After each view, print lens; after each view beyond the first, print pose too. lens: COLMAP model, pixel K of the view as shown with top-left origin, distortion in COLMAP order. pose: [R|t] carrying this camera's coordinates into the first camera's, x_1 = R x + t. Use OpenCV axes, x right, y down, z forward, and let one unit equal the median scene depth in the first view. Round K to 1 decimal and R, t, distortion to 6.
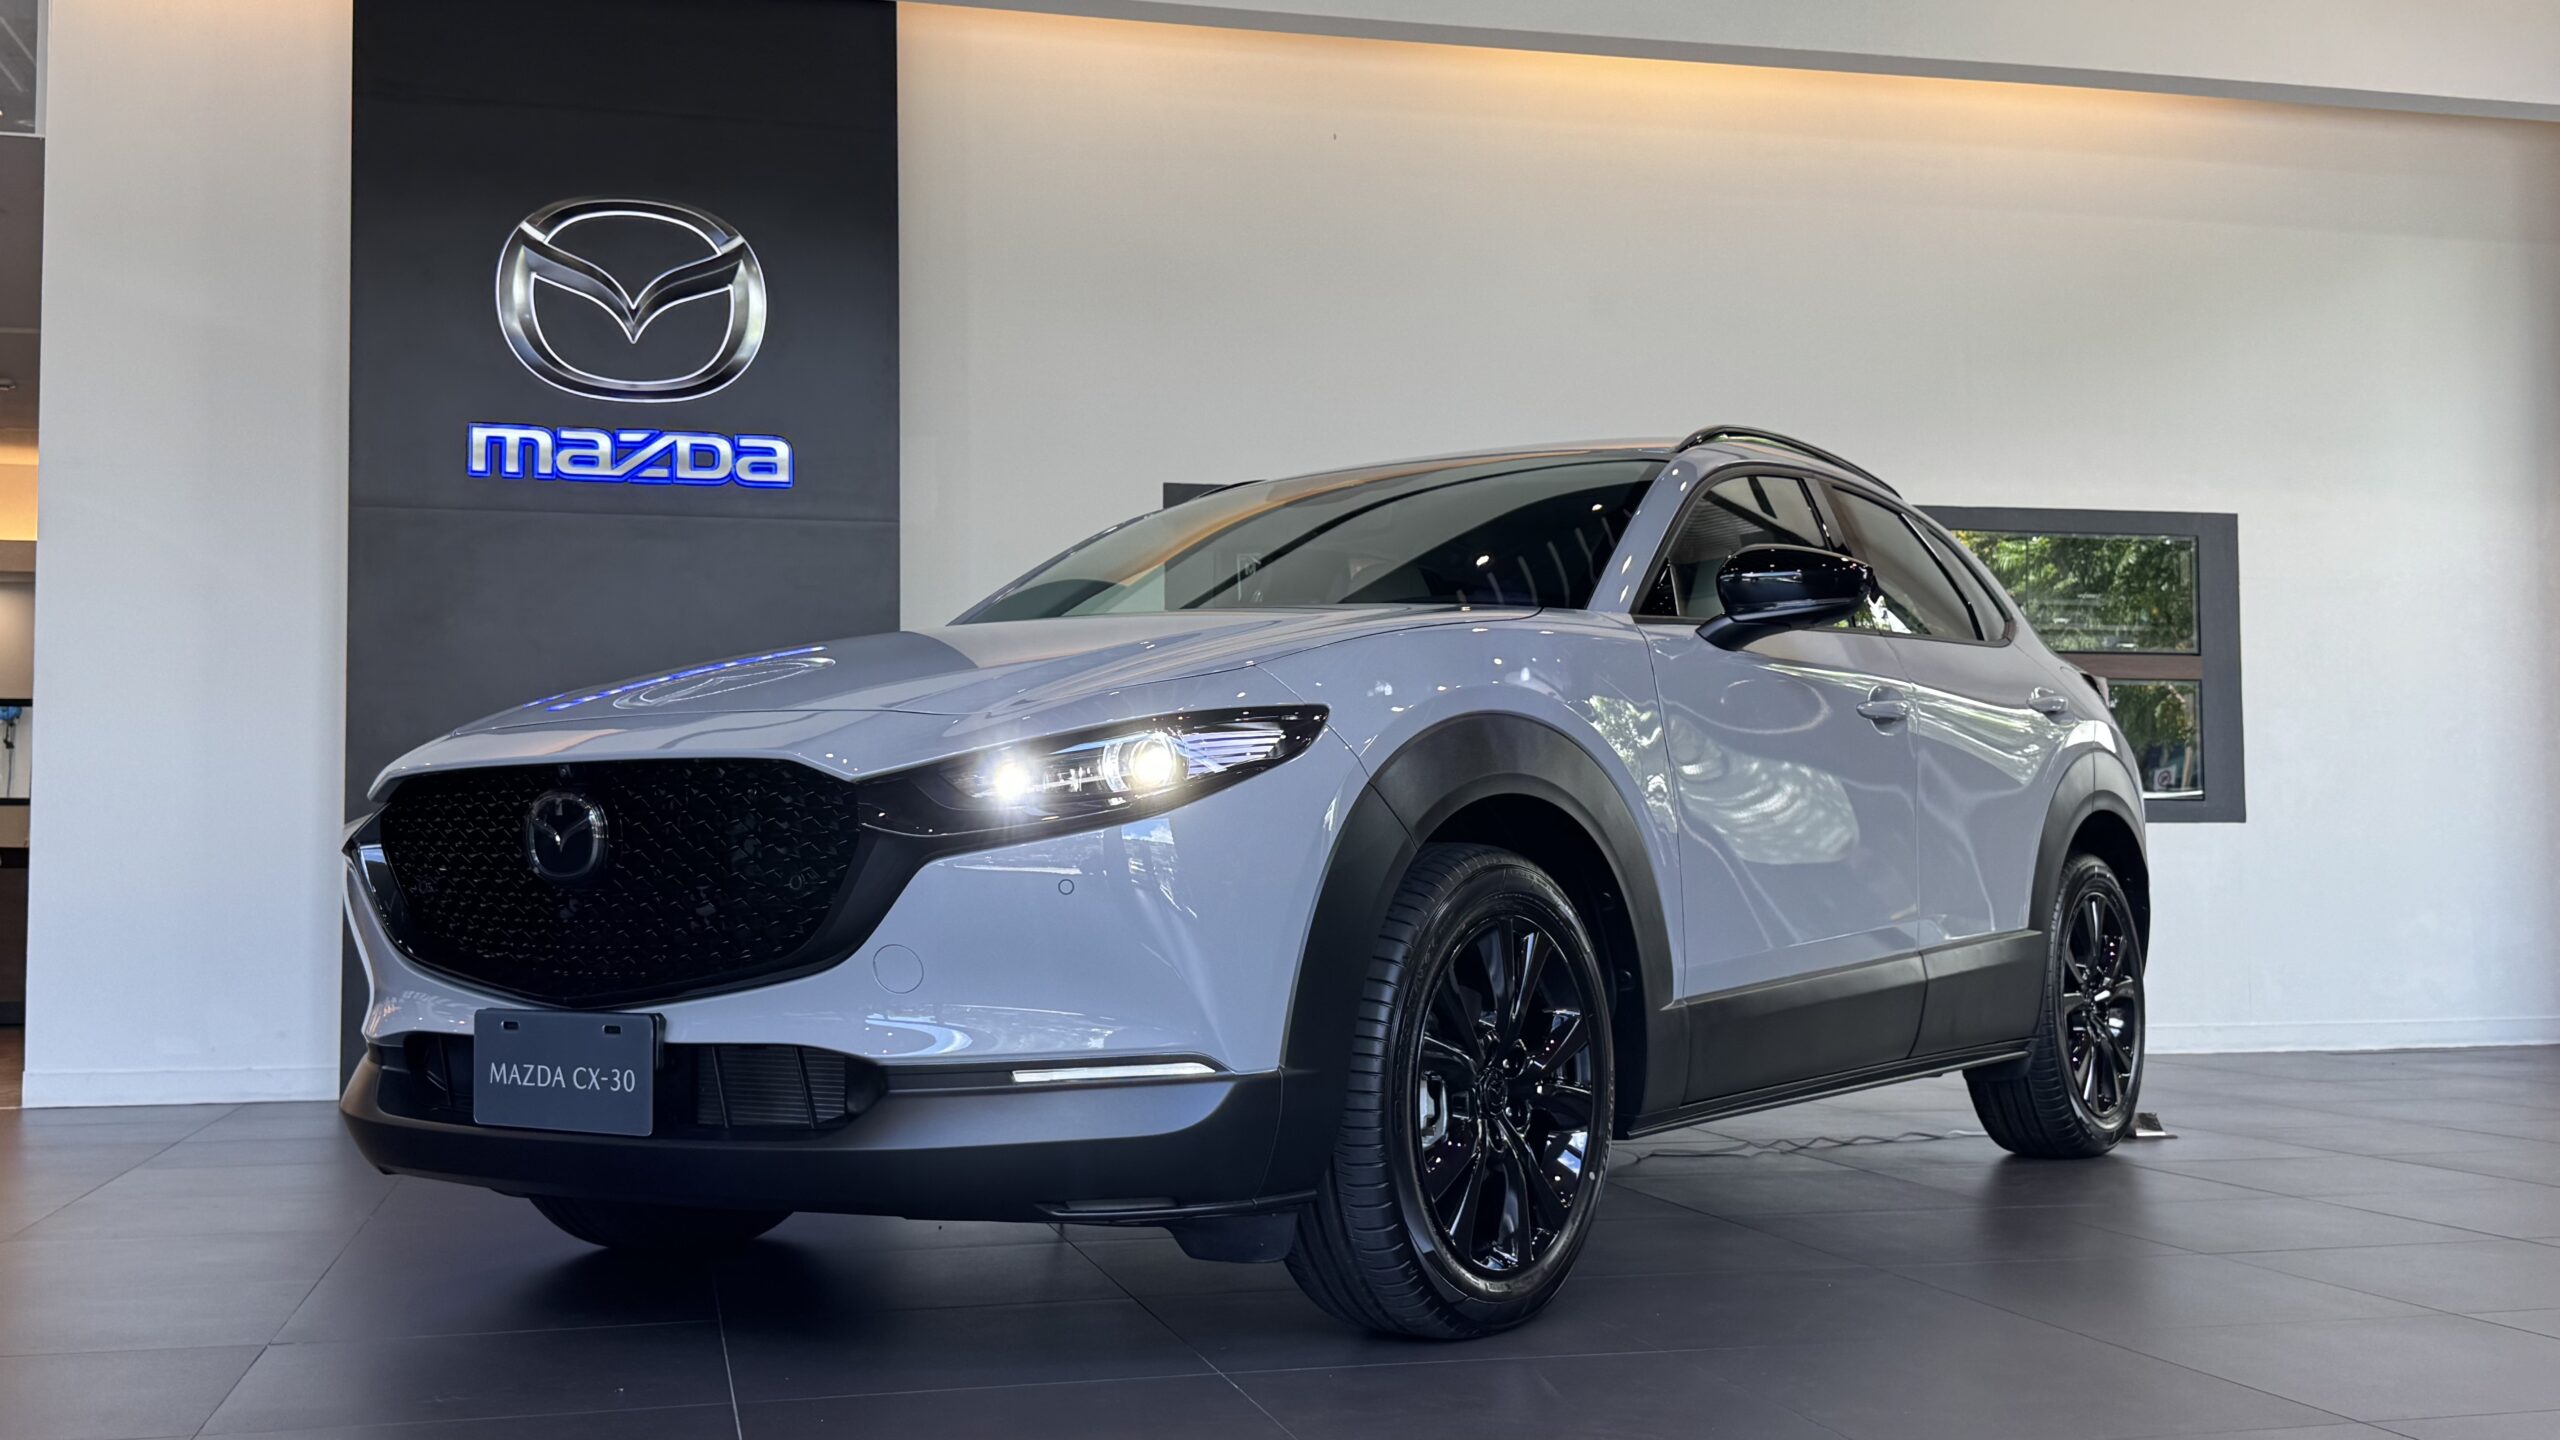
lens RADIAL K [[2698.4, 0, 1280.0], [0, 2698.4, 720.0], [0, 0, 1]] dist [0.116040, -0.000940]
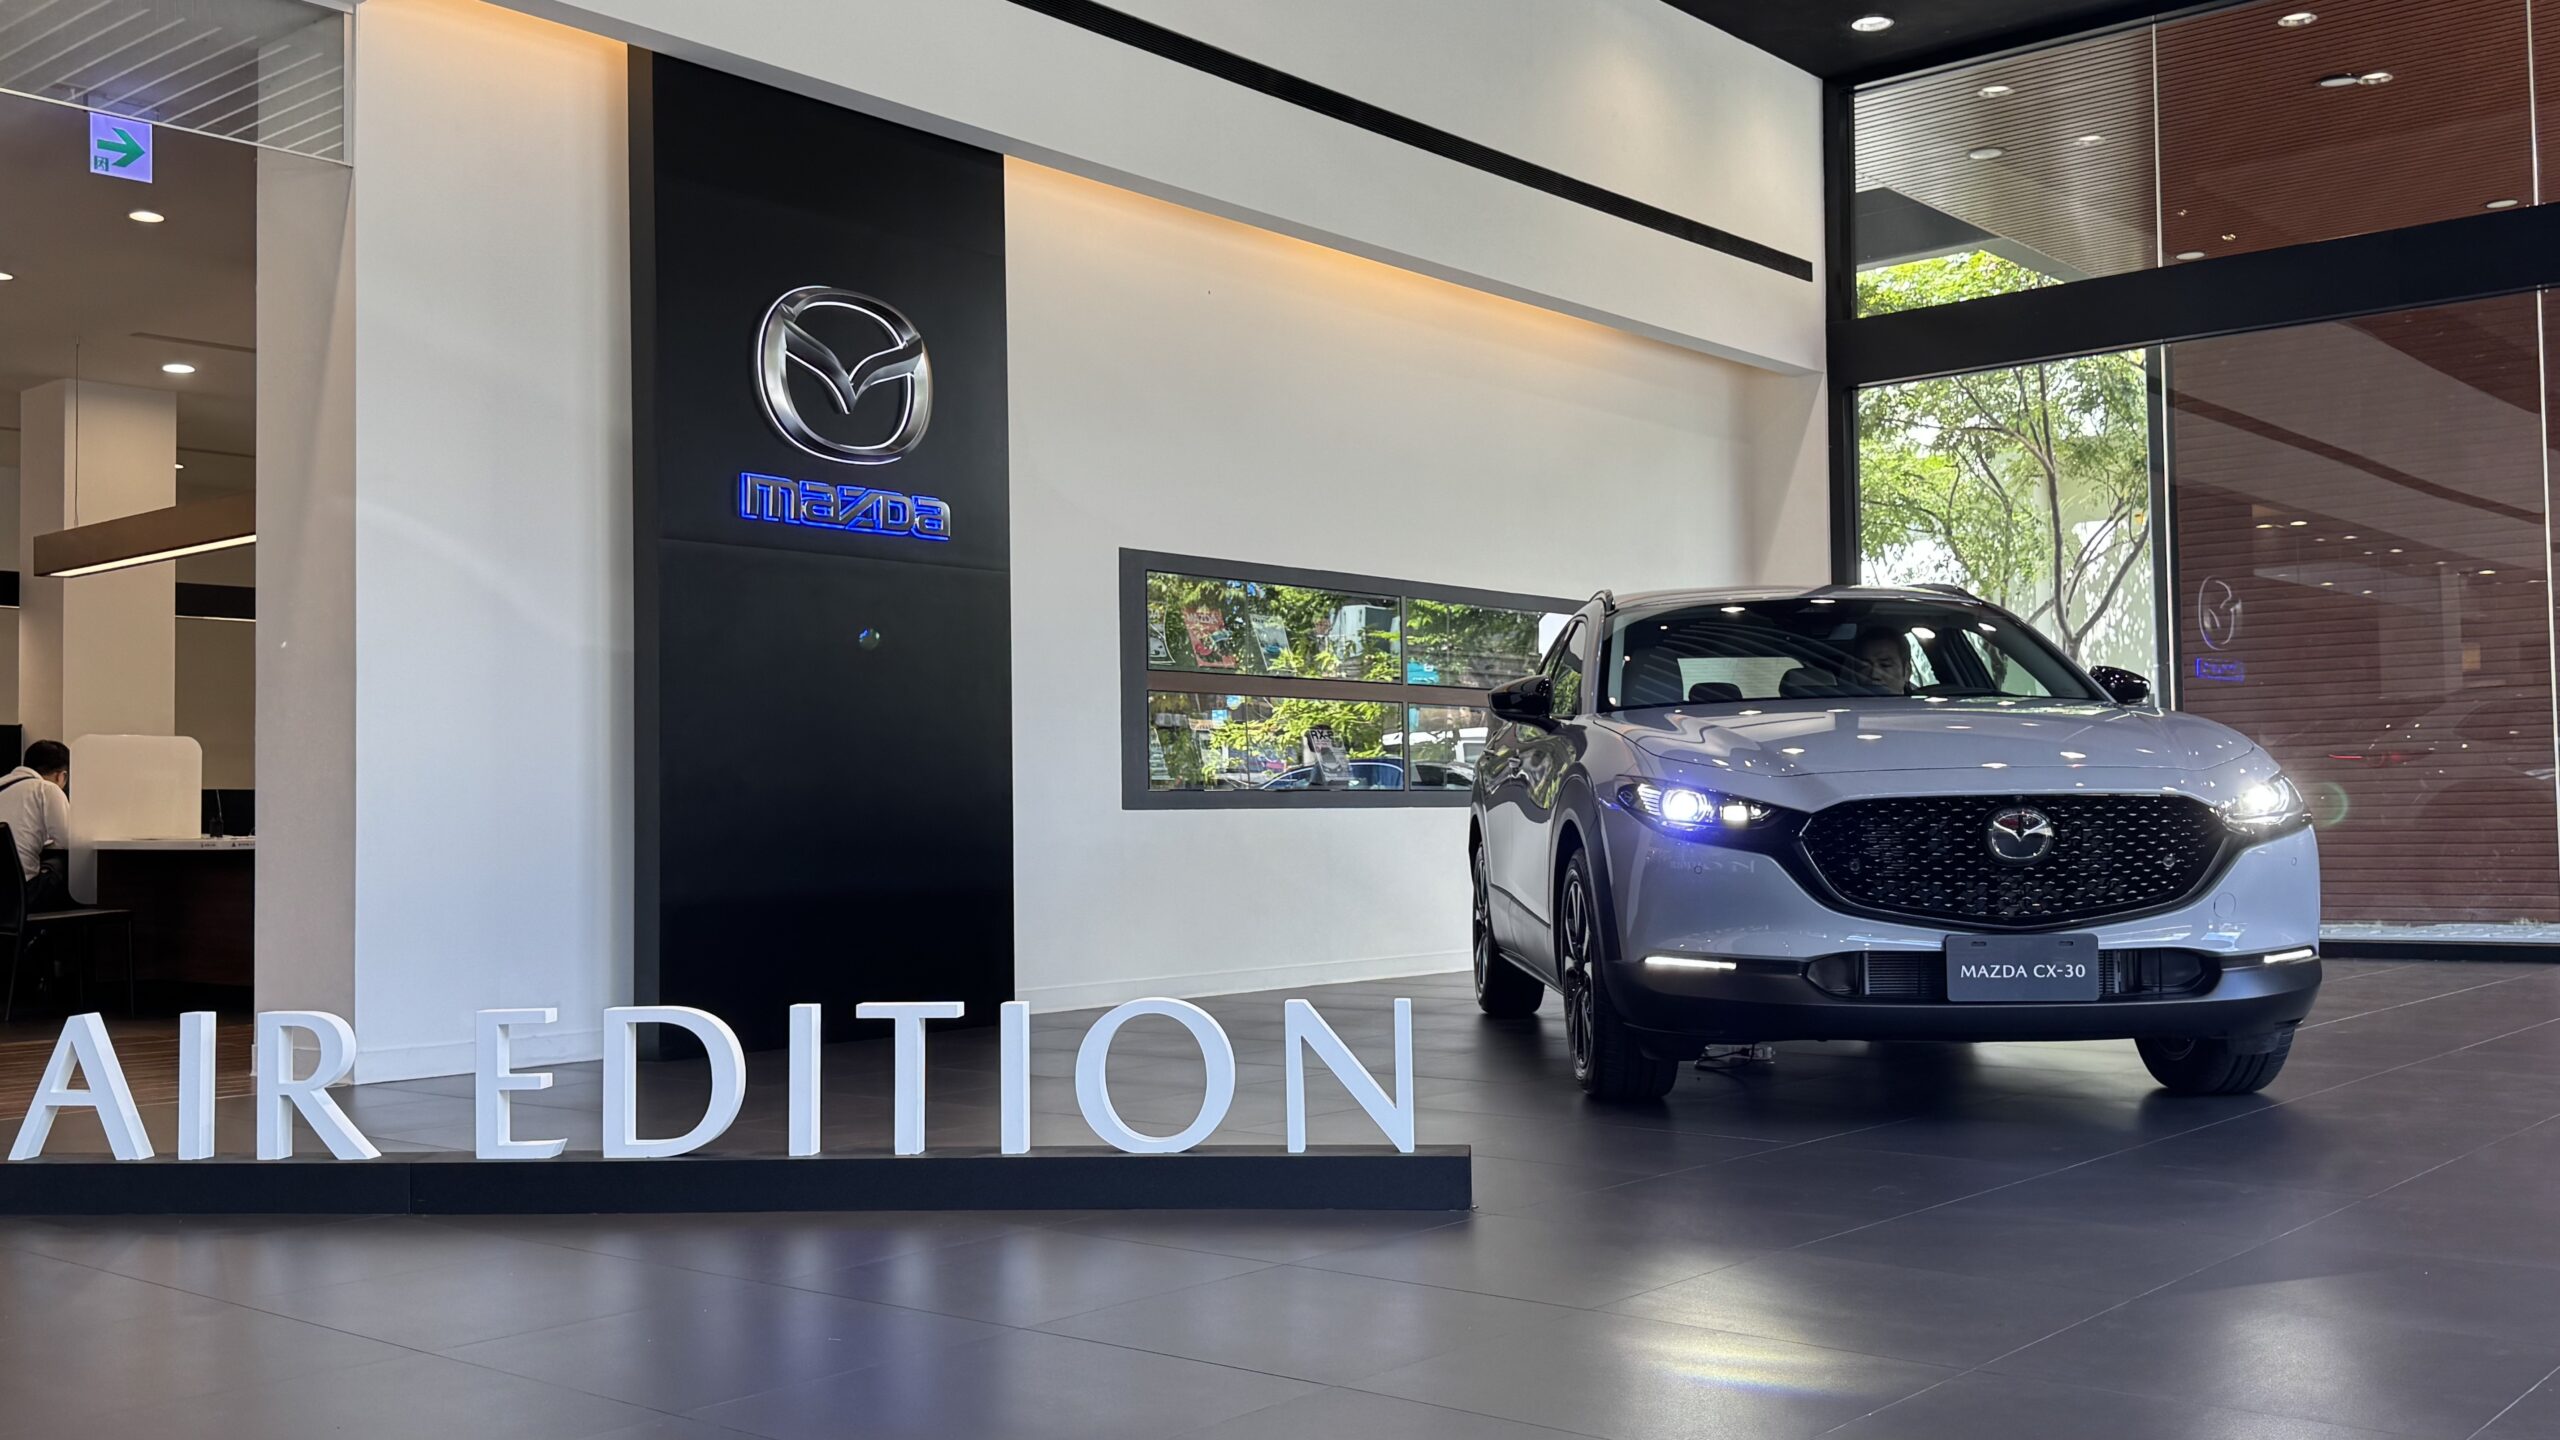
lens RADIAL K [[2374.6, 0, 1280.0], [0, 2374.6, 720.0], [0, 0, 1]] dist [-0.000631, 0.001130]
pose [[0.825041, 0.018267, 0.564778, -1.473846], [-0.024753, 0.999686, 0.003825, -0.022442], [-0.564531, -0.017136, 0.825234, 0.021451]]
